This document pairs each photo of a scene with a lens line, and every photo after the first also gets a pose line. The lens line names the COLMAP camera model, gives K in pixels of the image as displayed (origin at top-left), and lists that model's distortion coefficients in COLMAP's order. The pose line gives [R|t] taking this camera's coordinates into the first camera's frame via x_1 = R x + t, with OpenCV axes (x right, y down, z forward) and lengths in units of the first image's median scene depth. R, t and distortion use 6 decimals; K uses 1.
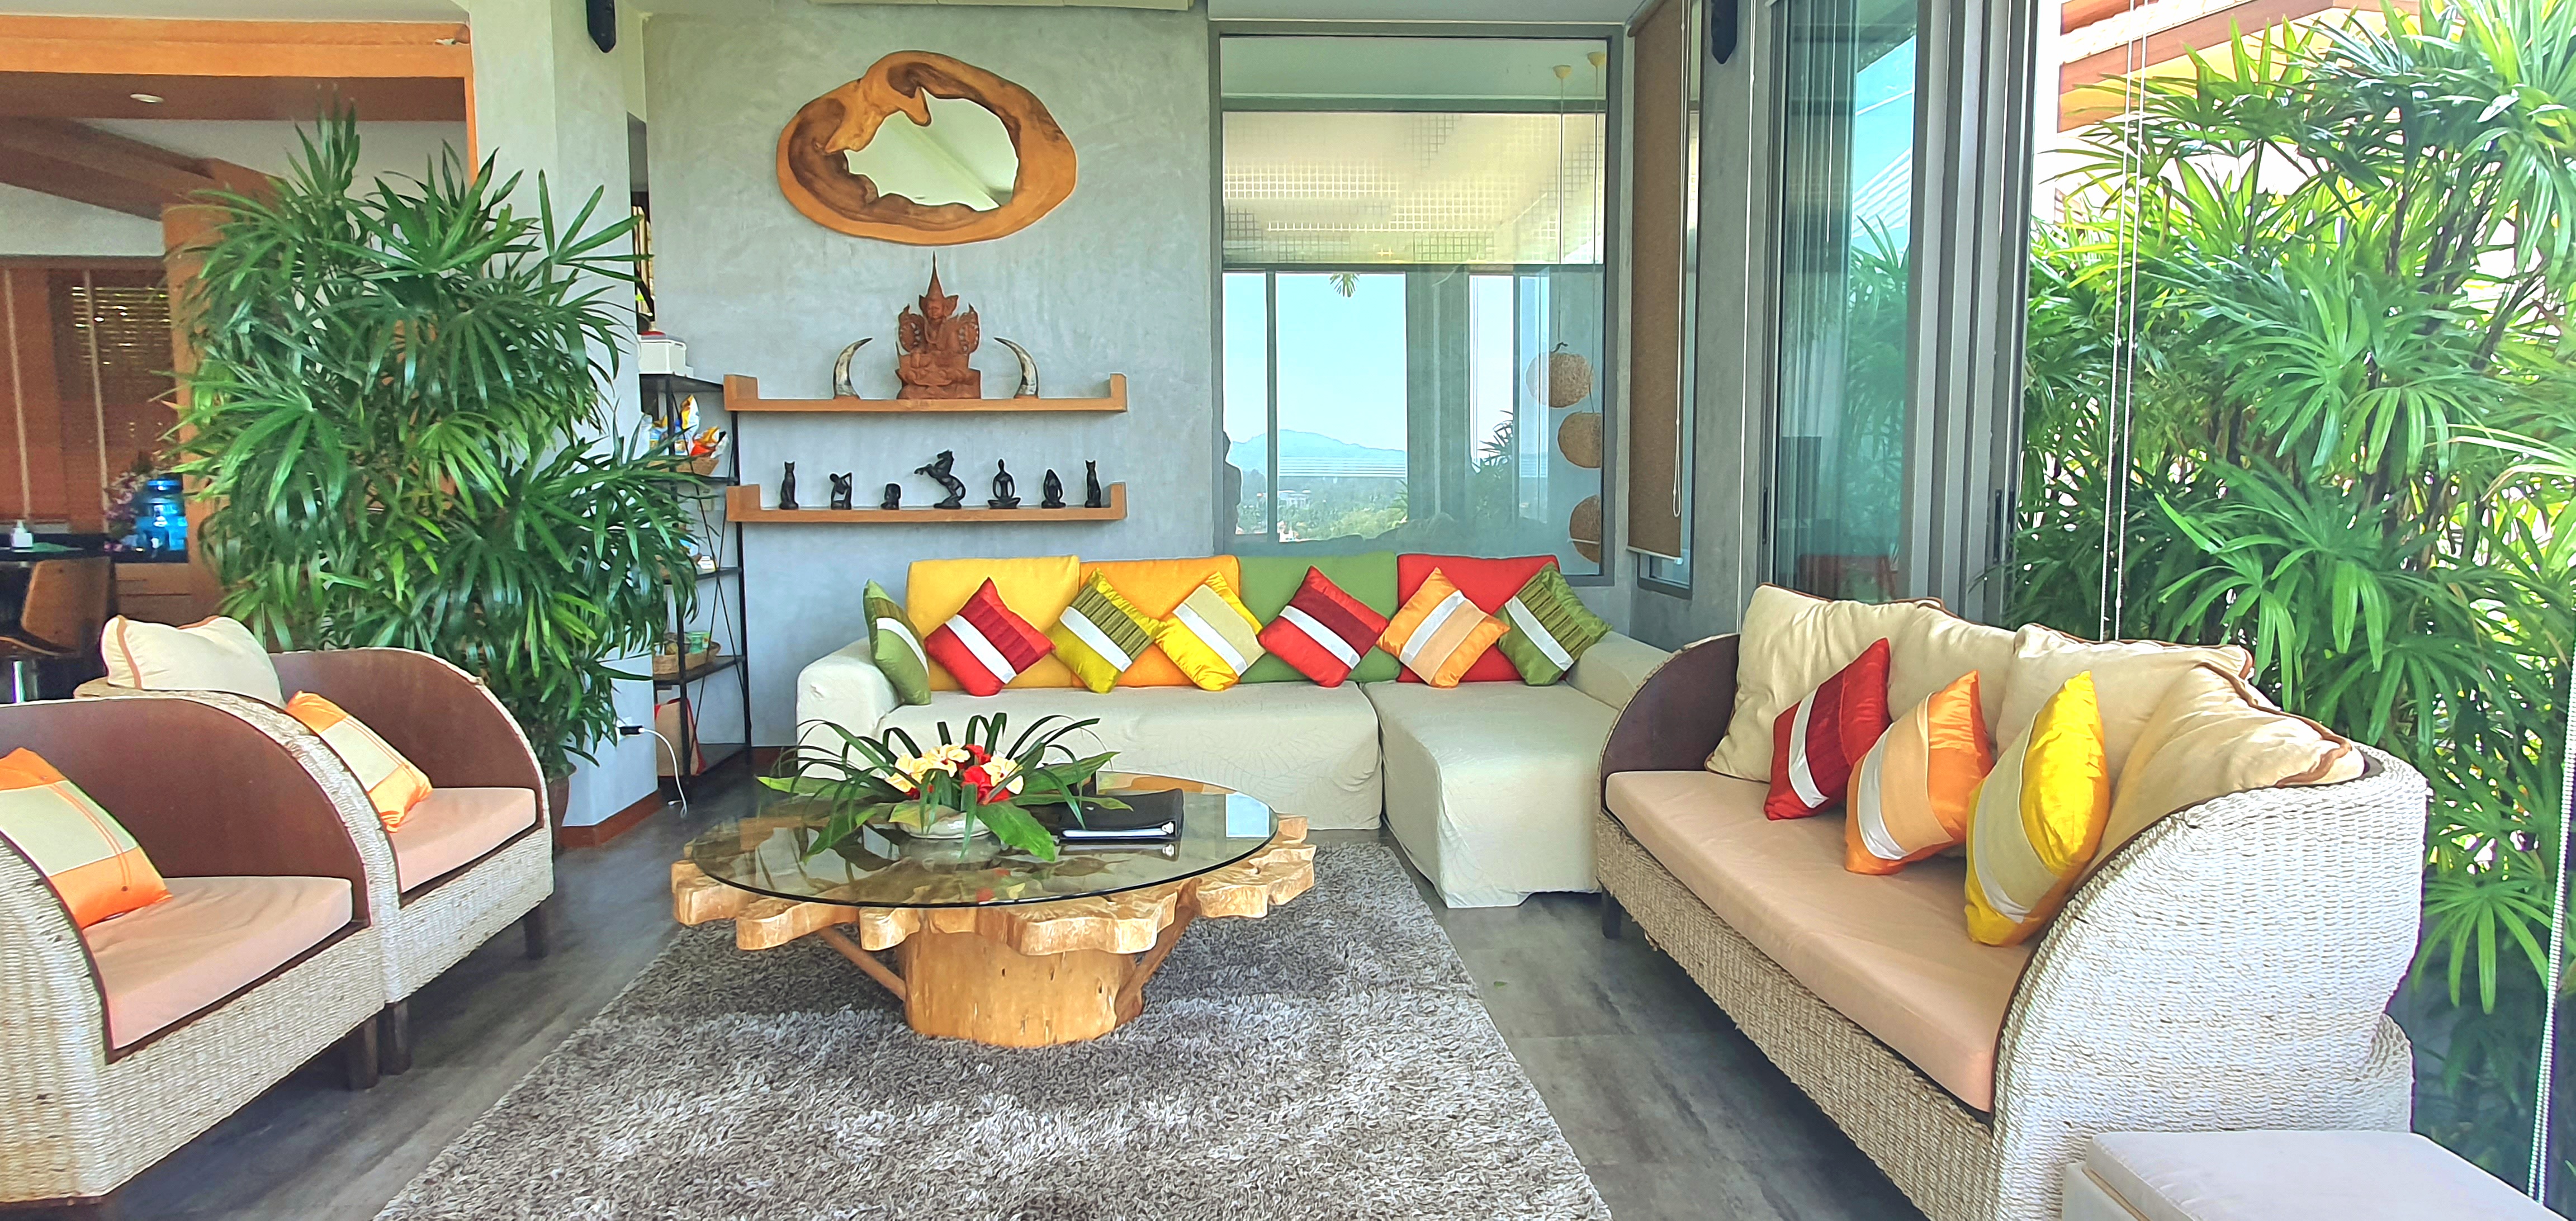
lens RADIAL K [[1525.8, 0, 1278.7], [0, 1525.8, 616.5], [0, 0, 1]] dist [0.008190, -0.003071]
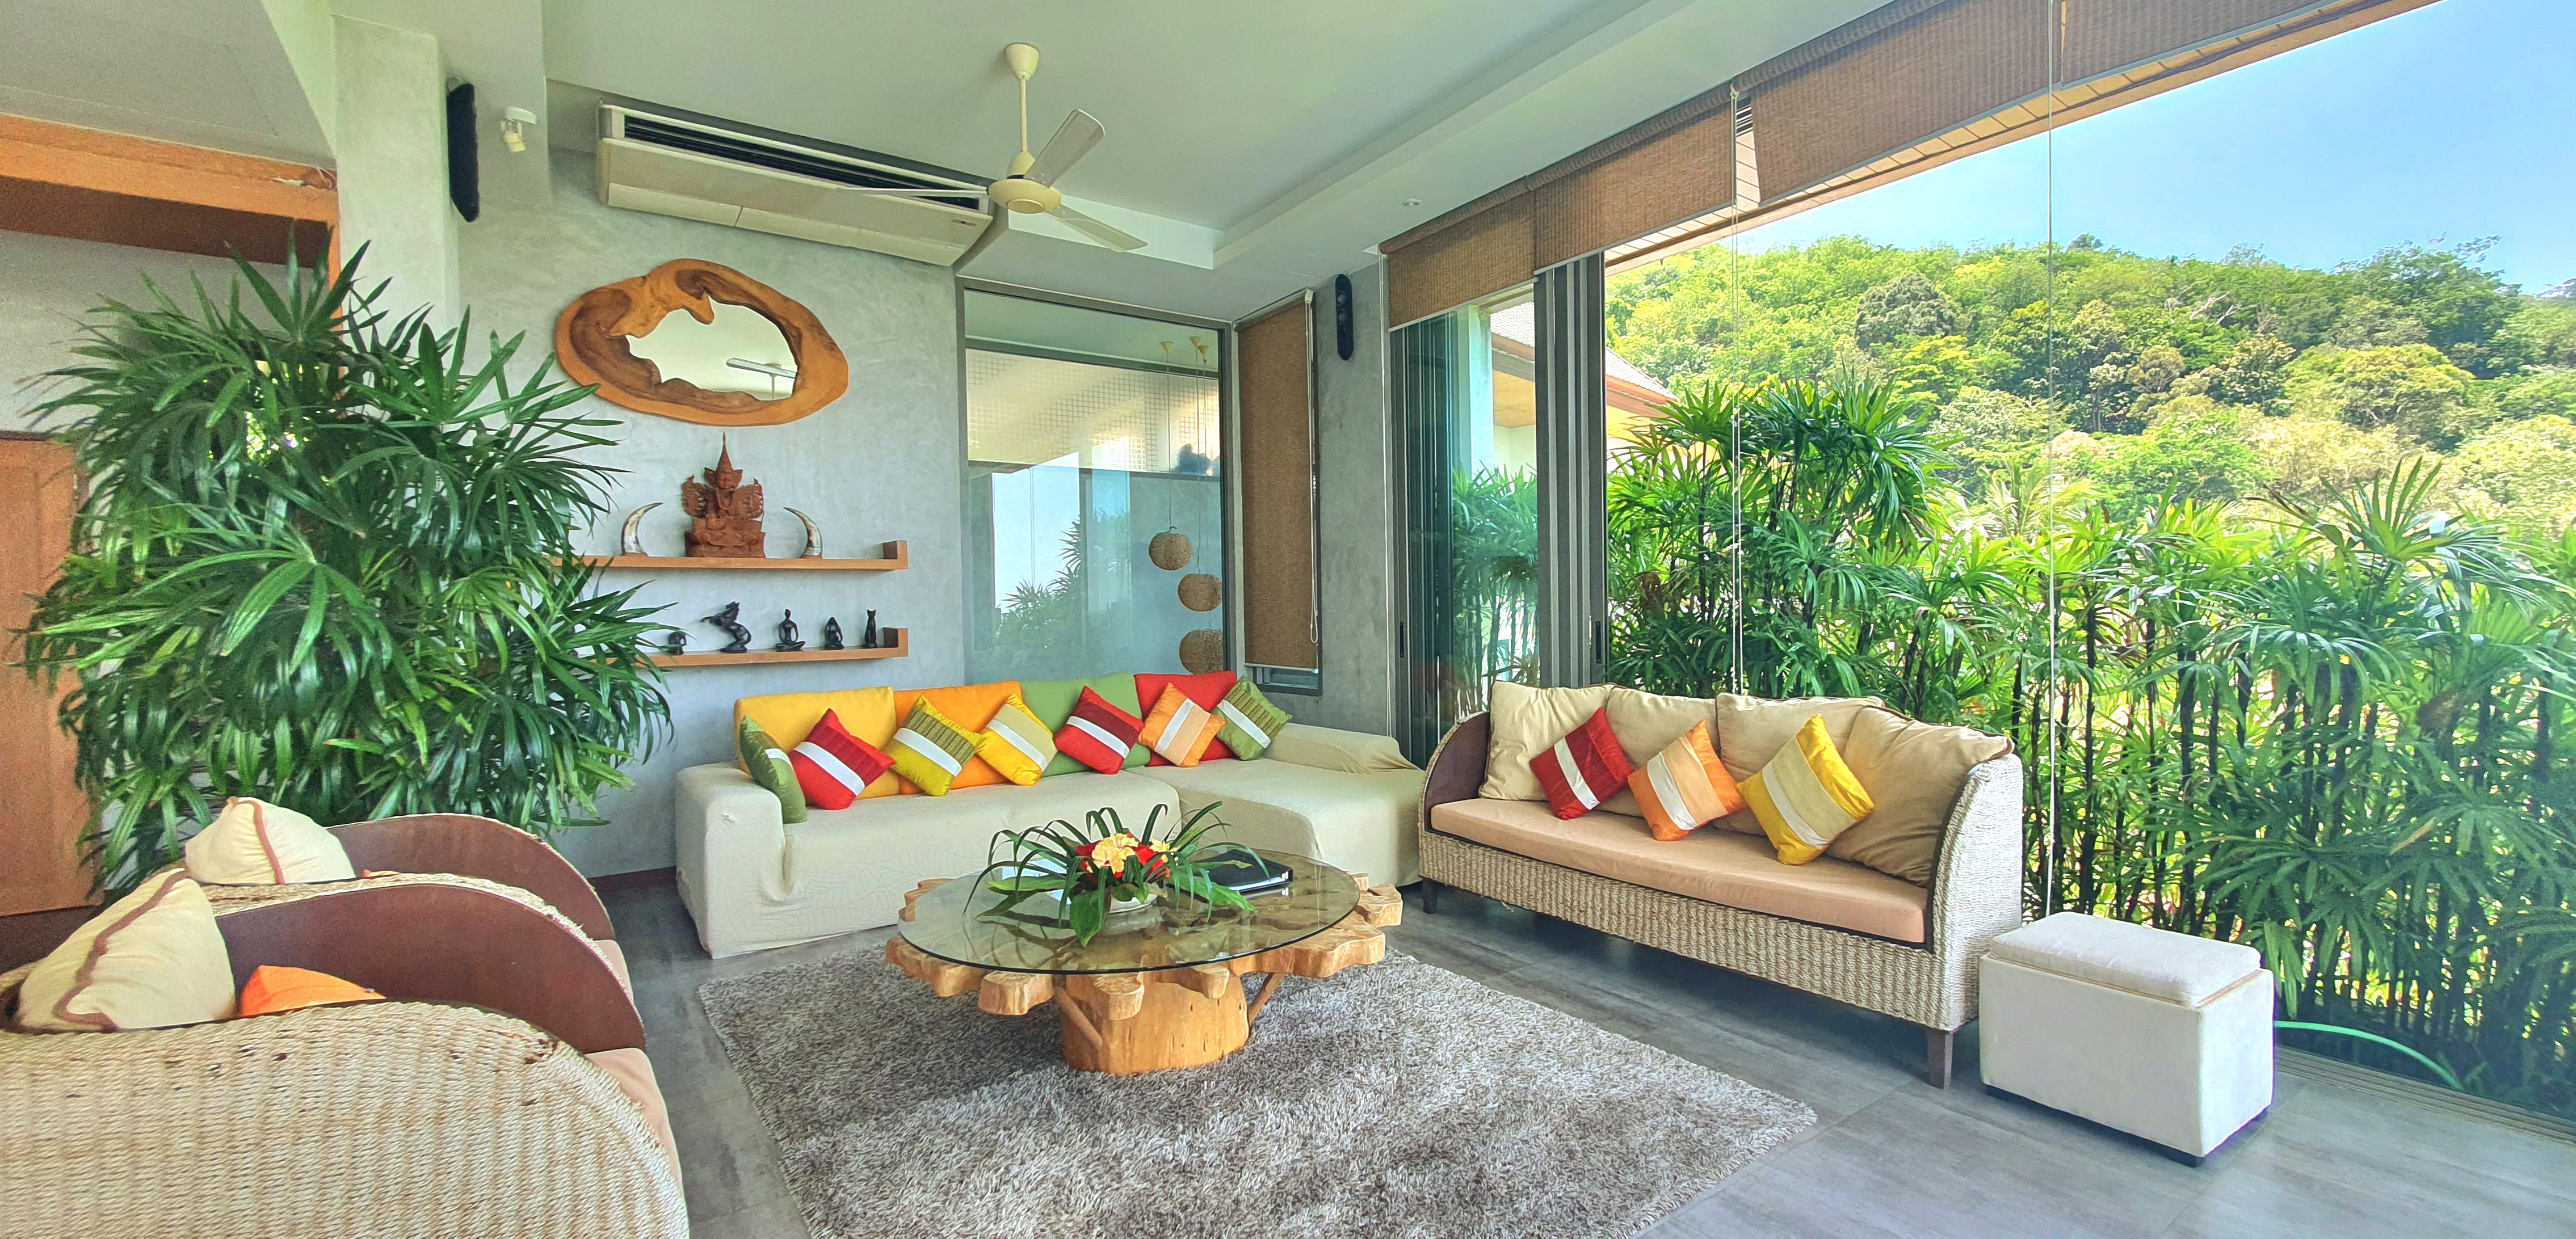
lens RADIAL K [[1062.8, 0, 1314.6], [0, 1062.8, 637.5], [0, 0, 1]] dist [0.002484, -0.000632]
pose [[0.836265, -0.023429, 0.547825, -0.328201], [0.063264, 0.996537, -0.053955, -0.011849], [-0.544664, 0.079778, 0.834851, 0.100823]]
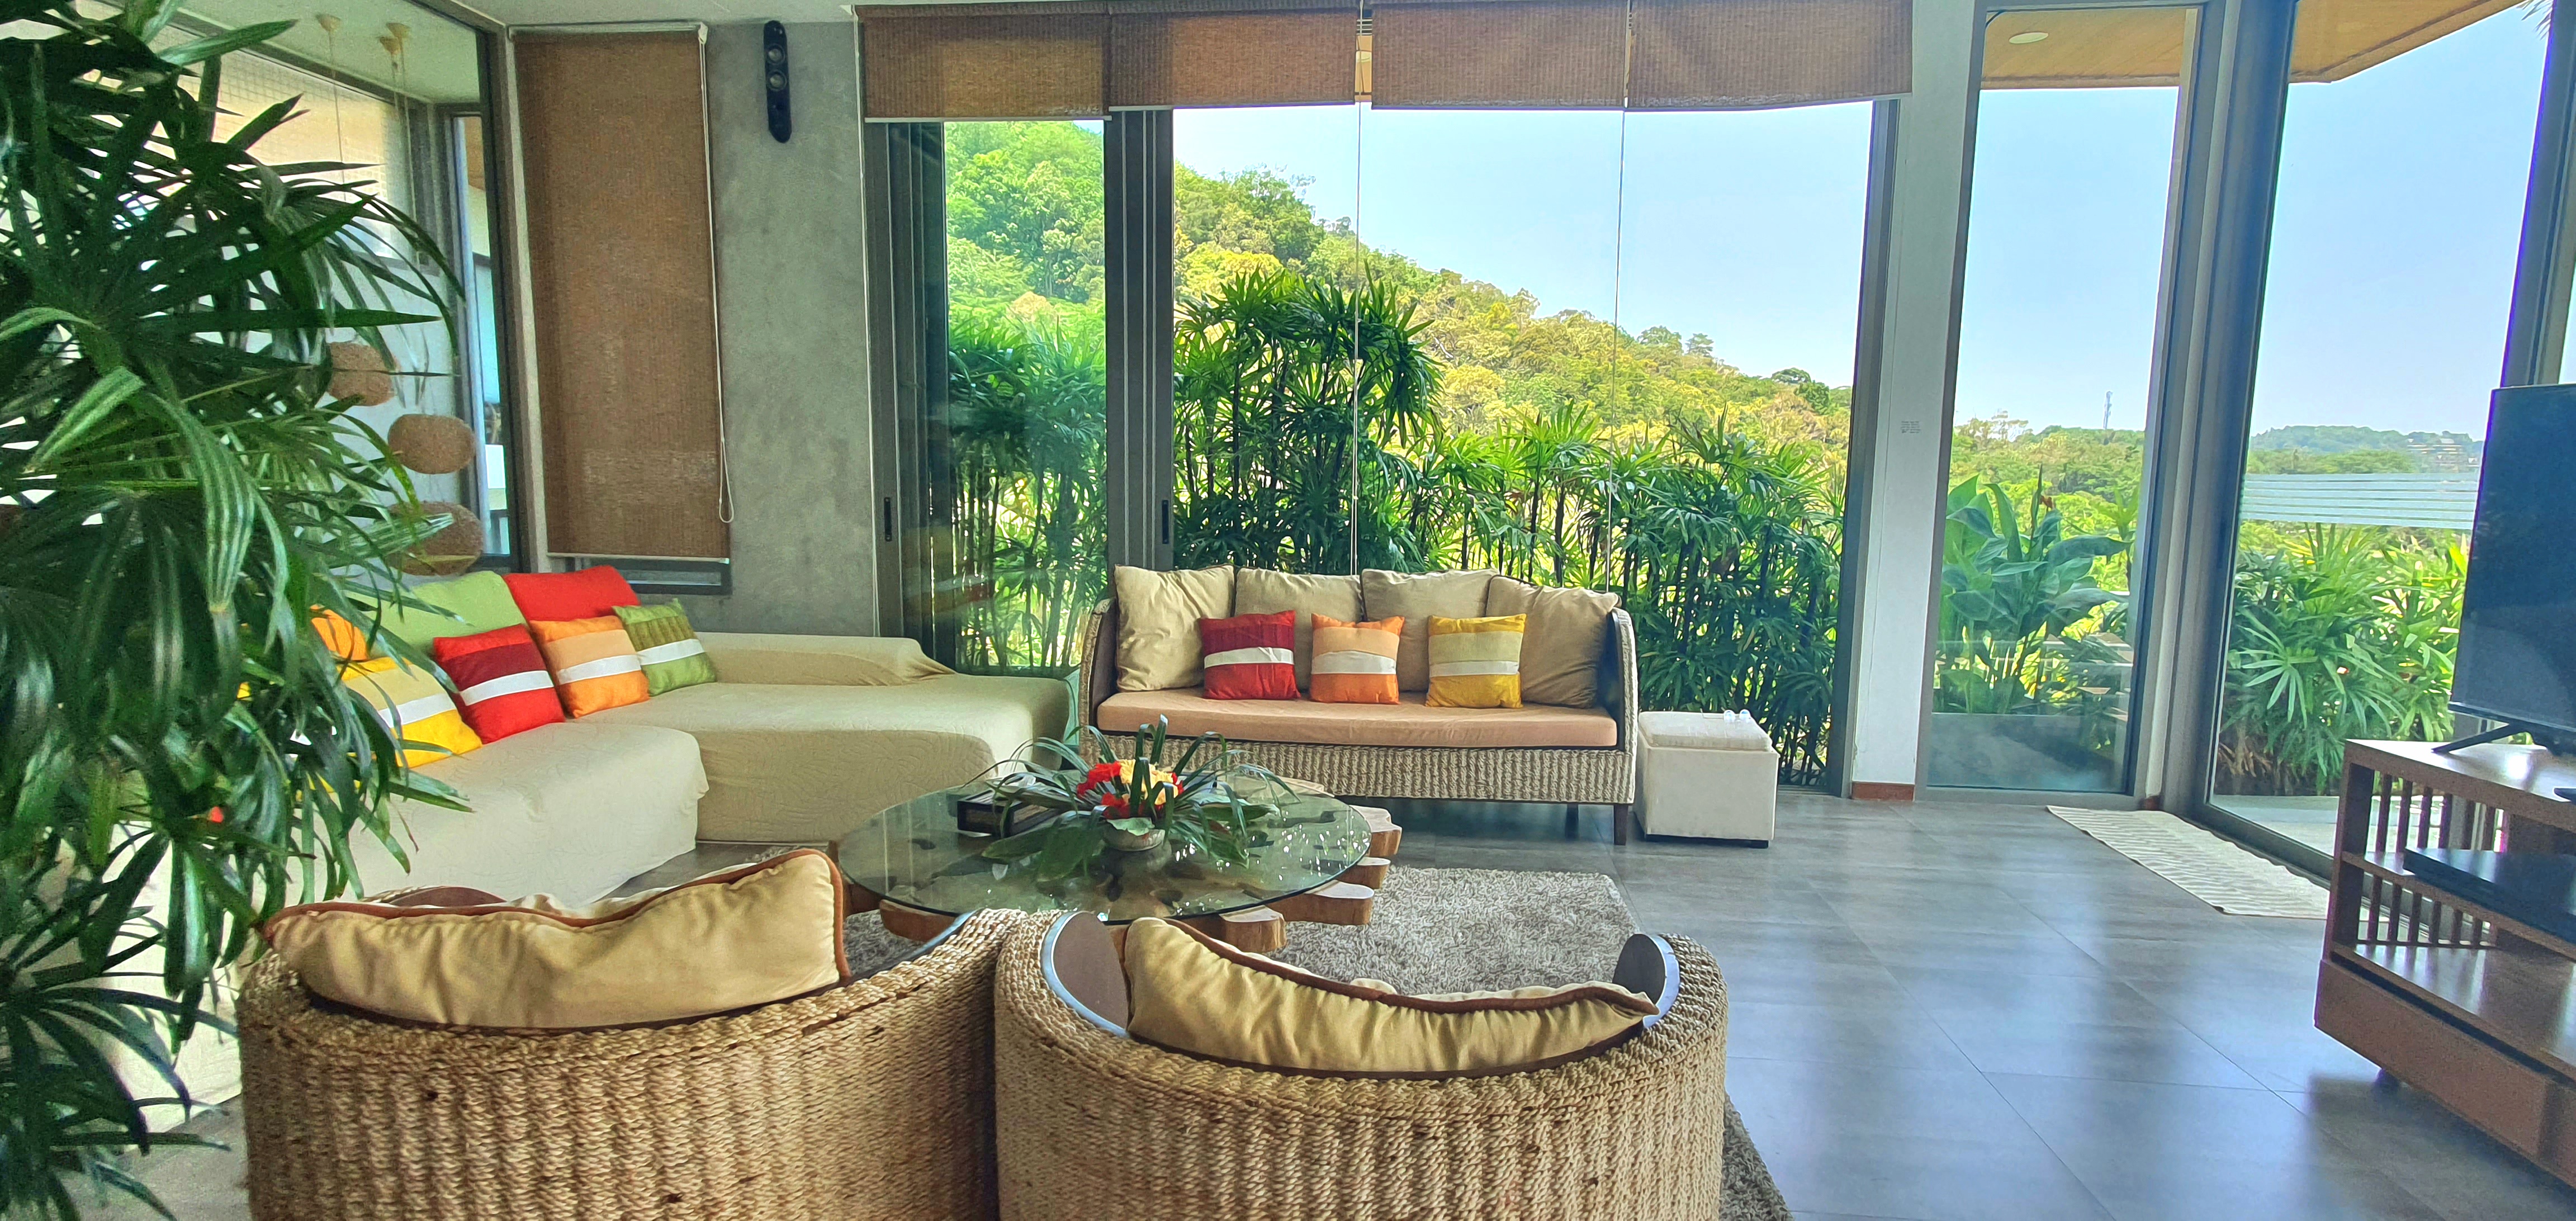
lens RADIAL K [[1281.9, 0, 1326.2], [0, 1281.9, 631.0], [0, 0, 1]] dist [-0.001469, 0.000040]
pose [[0.119341, -0.121539, 0.985386, -0.639659], [0.079074, 0.990490, 0.112592, -0.057766], [-0.989699, 0.064482, 0.127817, 0.438886]]
